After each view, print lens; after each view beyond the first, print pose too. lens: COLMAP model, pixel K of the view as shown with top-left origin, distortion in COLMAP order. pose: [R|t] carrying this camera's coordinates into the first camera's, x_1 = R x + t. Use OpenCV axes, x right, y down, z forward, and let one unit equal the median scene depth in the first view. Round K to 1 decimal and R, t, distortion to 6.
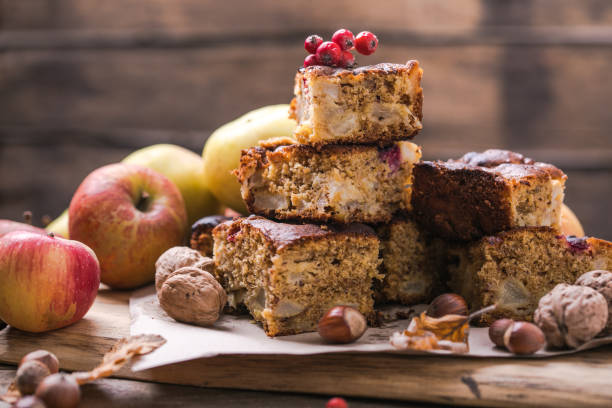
lens RADIAL K [[1966.3, 0, 311.5], [0, 1966.3, 206.8], [0, 0, 1]] dist [-0.240155, 0.000000]
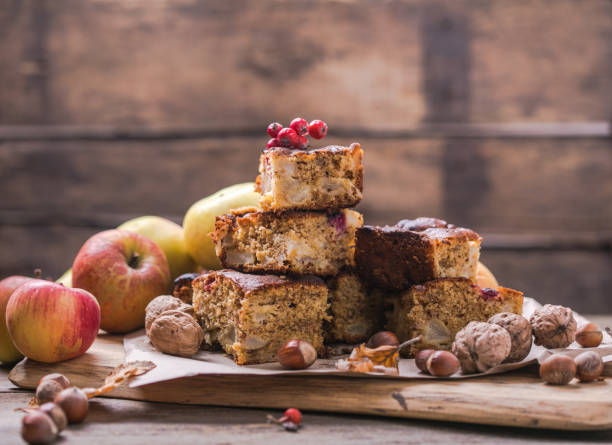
lens RADIAL K [[2098.4, 0, 306.7], [0, 2098.4, 220.1], [0, 0, 1]] dist [-0.229119, 0.000000]
pose [[0.999906, 0.001831, 0.013570, 0.003268], [-0.001129, 0.998670, -0.051543, 0.042005], [-0.013646, 0.051523, 0.998579, -0.316610]]
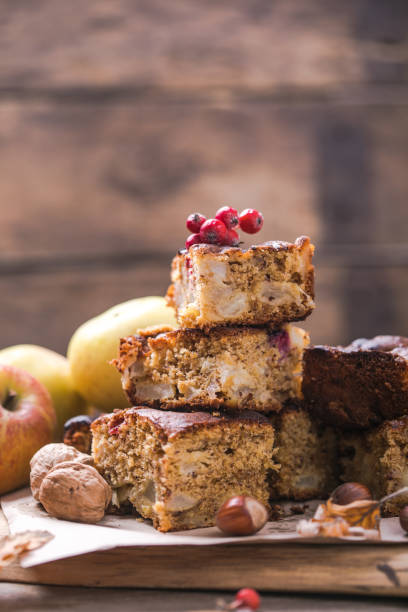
lens RADIAL K [[1966.3, 0, 202.1], [0, 1966.3, 308.7], [0, 0, 1]] dist [-0.240155, 0.000000]
pose [[0.997451, -0.019164, 0.068731, -0.062488], [0.025813, 0.994931, -0.097193, 0.050376], [-0.066520, 0.098720, 0.992889, 0.071083]]
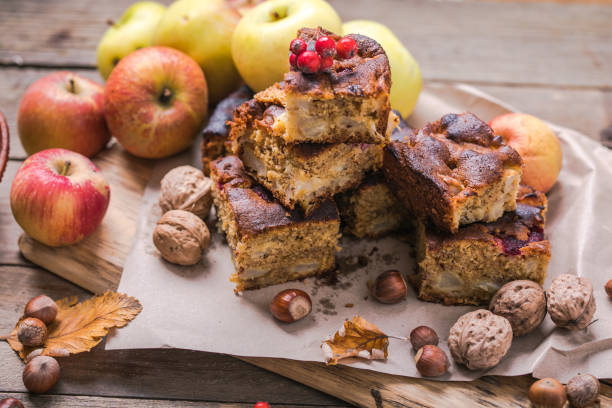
lens RADIAL K [[1966.3, 0, 304.5], [0, 1966.3, 204.2], [0, 0, 1]] dist [-0.240155, 0.000000]
pose [[0.975956, 0.156539, -0.151674, 0.186953], [-0.048005, 0.833140, 0.550975, -0.621737], [0.212615, -0.530447, 0.820622, 0.059546]]
